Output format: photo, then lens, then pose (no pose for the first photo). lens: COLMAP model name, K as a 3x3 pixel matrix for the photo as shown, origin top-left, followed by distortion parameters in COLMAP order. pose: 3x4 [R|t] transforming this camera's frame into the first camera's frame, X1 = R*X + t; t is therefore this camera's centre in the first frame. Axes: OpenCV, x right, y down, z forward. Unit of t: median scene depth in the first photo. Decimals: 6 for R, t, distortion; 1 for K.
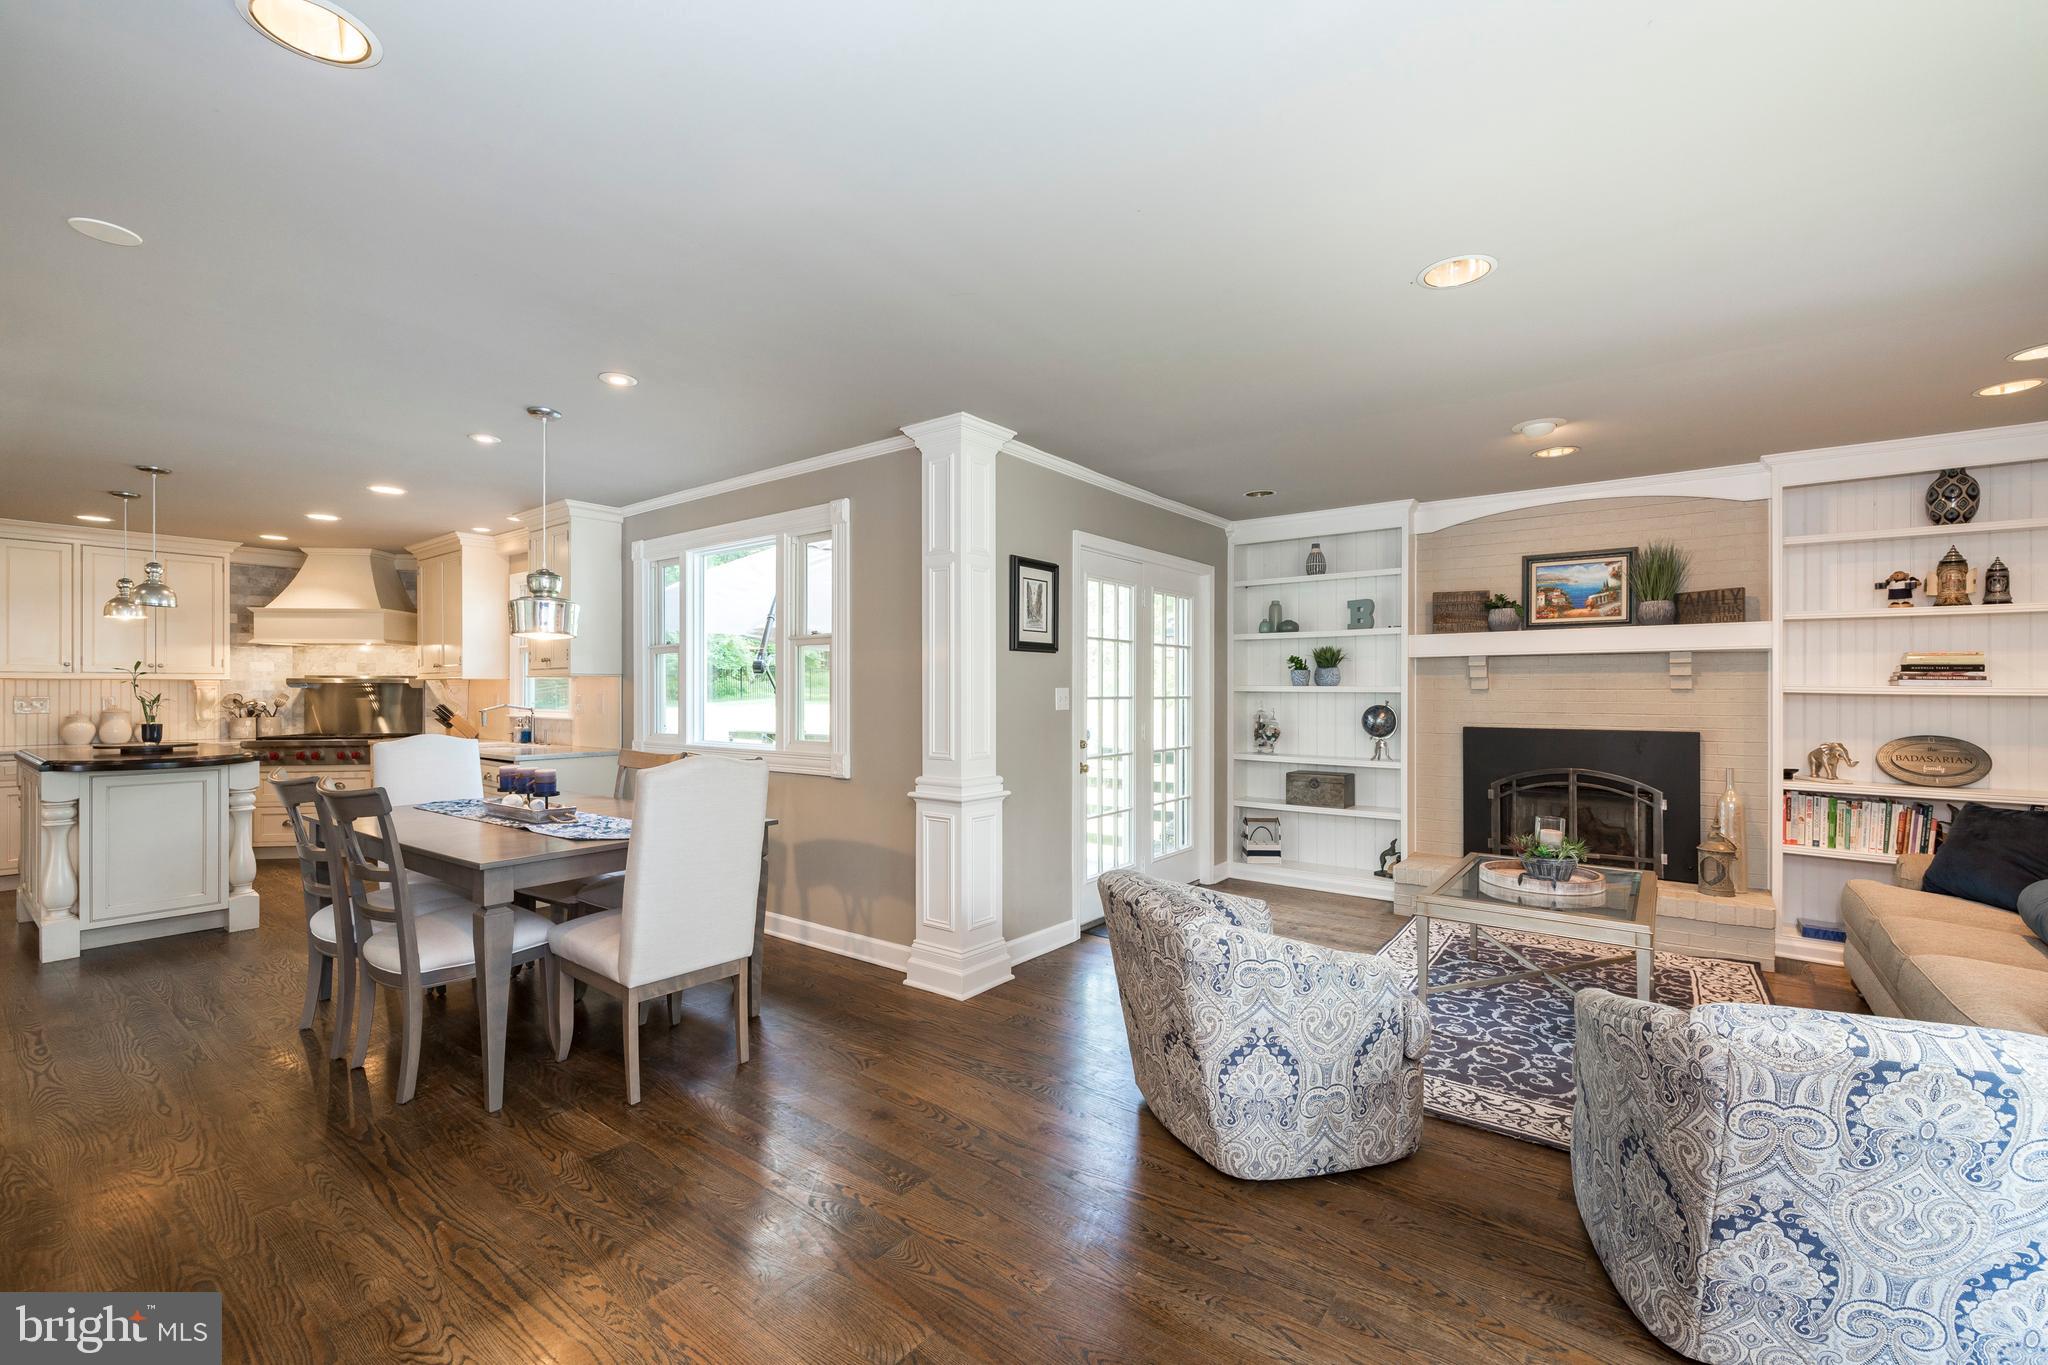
lens RADIAL K [[853.2, 0, 1024.2], [0, 853.2, 683.7], [0, 0, 1]] dist [0.004226, -0.000242]
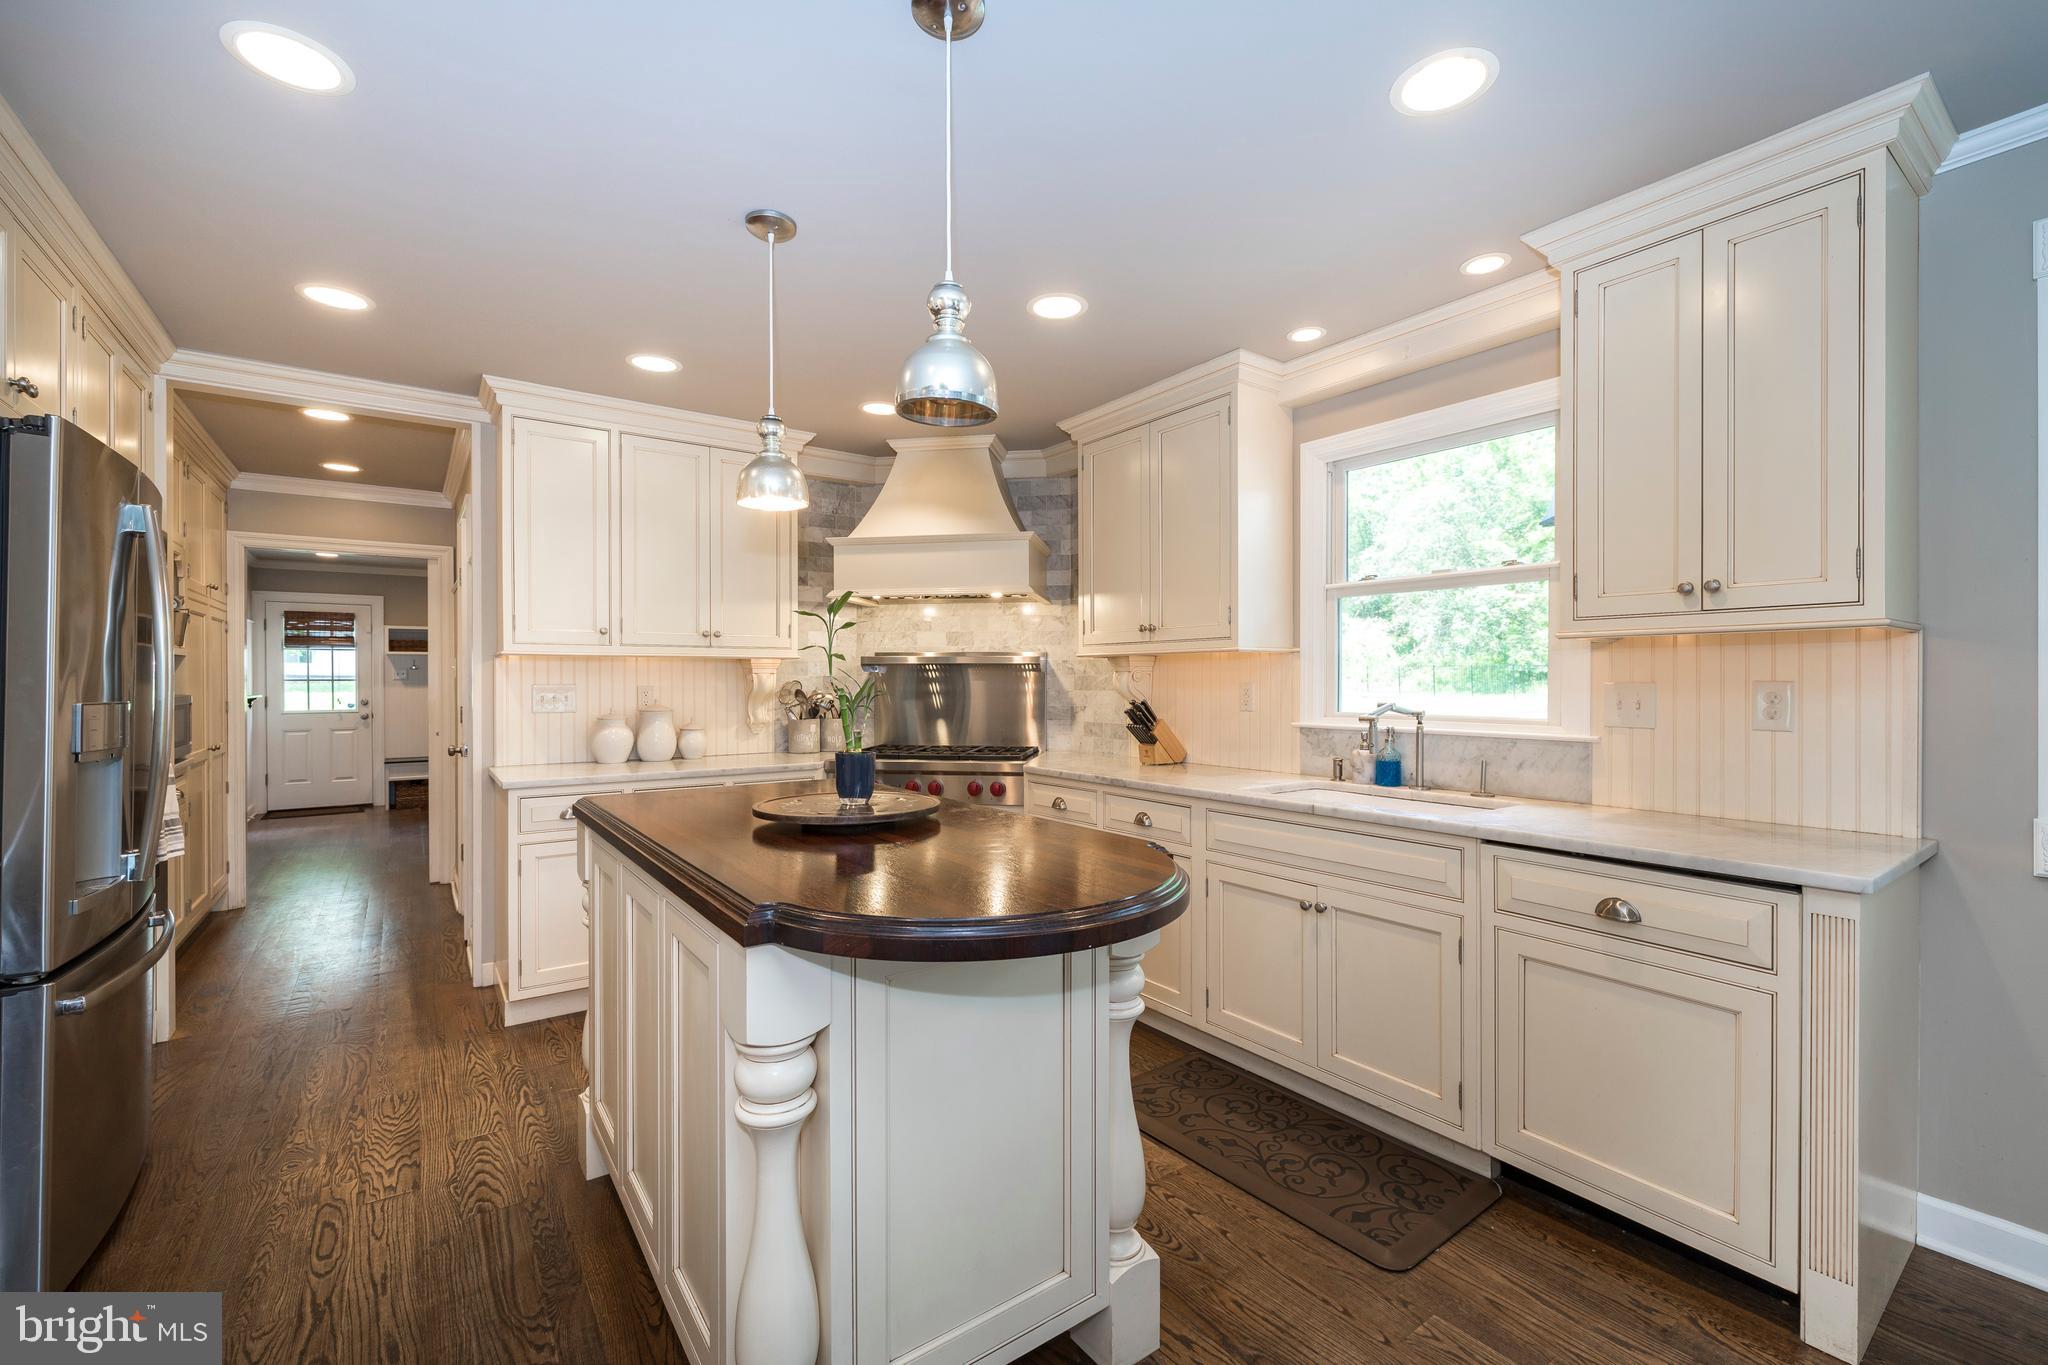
lens RADIAL K [[853.2, 0, 1021.7], [0, 853.2, 665.9], [0, 0, 1]] dist [0.004226, -0.000242]
pose [[0.957486, -0.003684, -0.288458, -0.593533], [-0.000284, 0.999906, -0.013712, 0.009265], [0.288481, 0.013211, 0.957394, 0.458596]]
